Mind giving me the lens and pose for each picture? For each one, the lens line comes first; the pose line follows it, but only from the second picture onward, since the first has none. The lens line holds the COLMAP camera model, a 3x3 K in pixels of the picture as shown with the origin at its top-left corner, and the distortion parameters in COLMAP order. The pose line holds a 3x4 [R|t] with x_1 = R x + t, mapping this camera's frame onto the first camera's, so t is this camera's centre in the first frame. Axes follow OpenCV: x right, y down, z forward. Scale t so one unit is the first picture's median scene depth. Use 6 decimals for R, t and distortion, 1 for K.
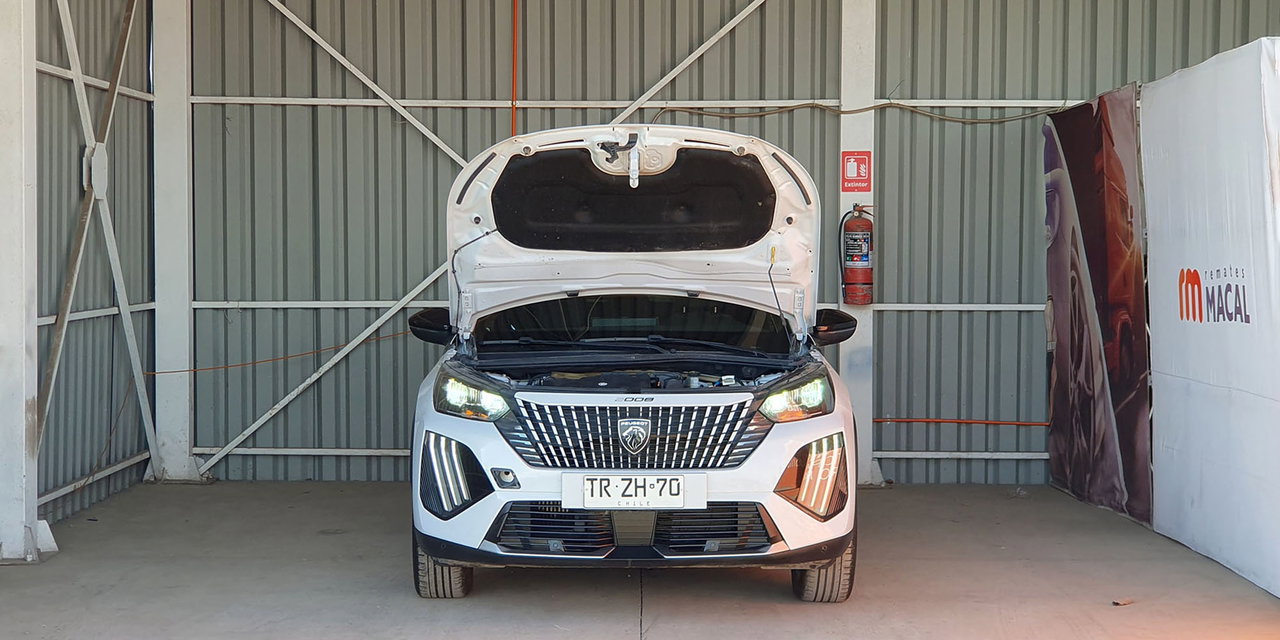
lens RADIAL K [[2401.8, 0, 640.0], [0, 2401.8, 320.0], [0, 0, 1]] dist [0.219005, -1.685454]
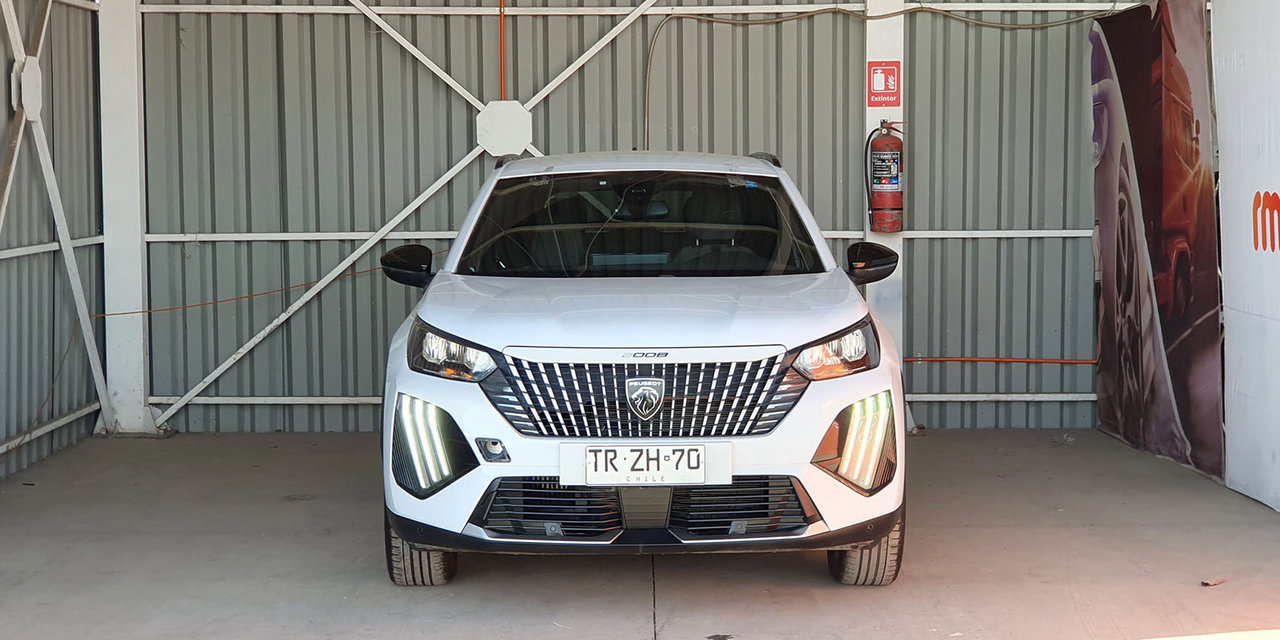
lens RADIAL K [[2401.8, 0, 640.0], [0, 2401.8, 320.0], [0, 0, 1]] dist [0.219005, -1.685454]
pose [[0.999973, -0.007178, 0.001624, -0.003484], [0.007119, 0.999402, 0.033828, -0.004975], [-0.001866, -0.033815, 0.999426, 0.103274]]
